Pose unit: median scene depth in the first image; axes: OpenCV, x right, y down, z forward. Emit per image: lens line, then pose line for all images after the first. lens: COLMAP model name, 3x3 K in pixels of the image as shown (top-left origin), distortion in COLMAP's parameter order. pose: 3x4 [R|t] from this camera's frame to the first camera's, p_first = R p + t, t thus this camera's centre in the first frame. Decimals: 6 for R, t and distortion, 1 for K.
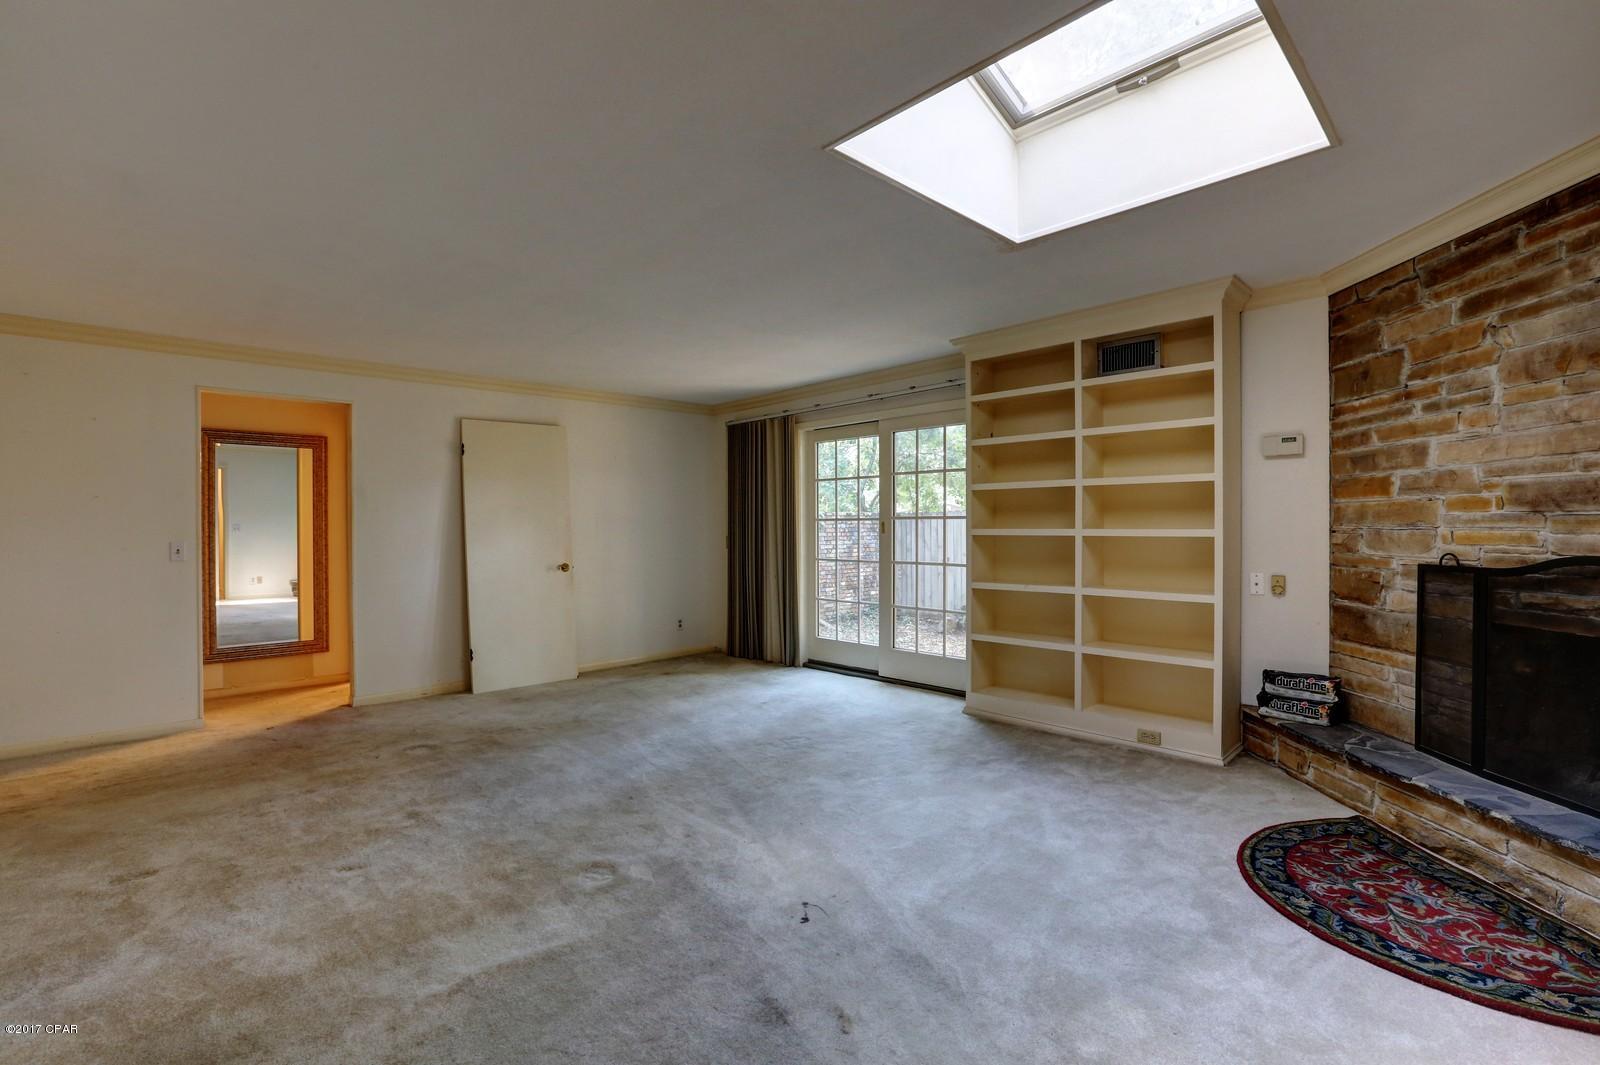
lens RADIAL K [[719.1, 0, 803.0], [0, 719.1, 530.5], [0, 0, 1]] dist [-0.022529, 0.000993]
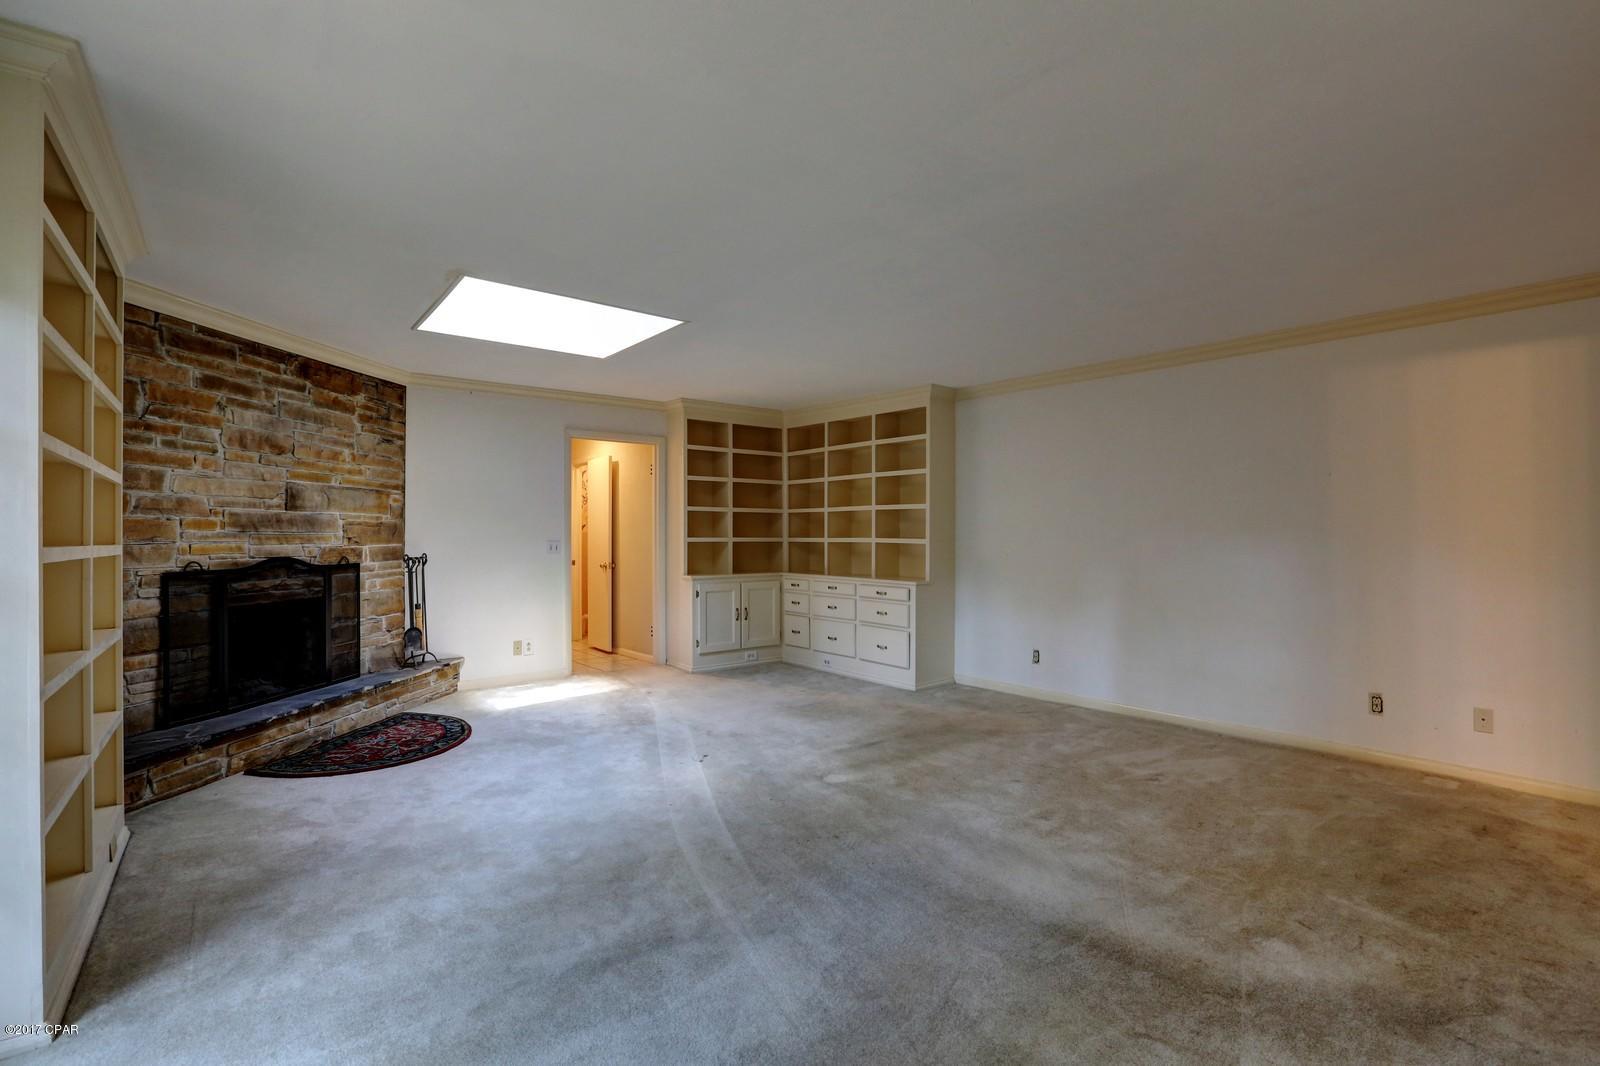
lens RADIAL K [[719.1, 0, 800.2], [0, 719.1, 533.9], [0, 0, 1]] dist [-0.022529, 0.000993]
pose [[-0.994411, 0.007996, 0.105272, -0.353950], [0.008107, 0.999967, 0.000627, -0.011410], [-0.105264, 0.001477, -0.994443, 2.289799]]
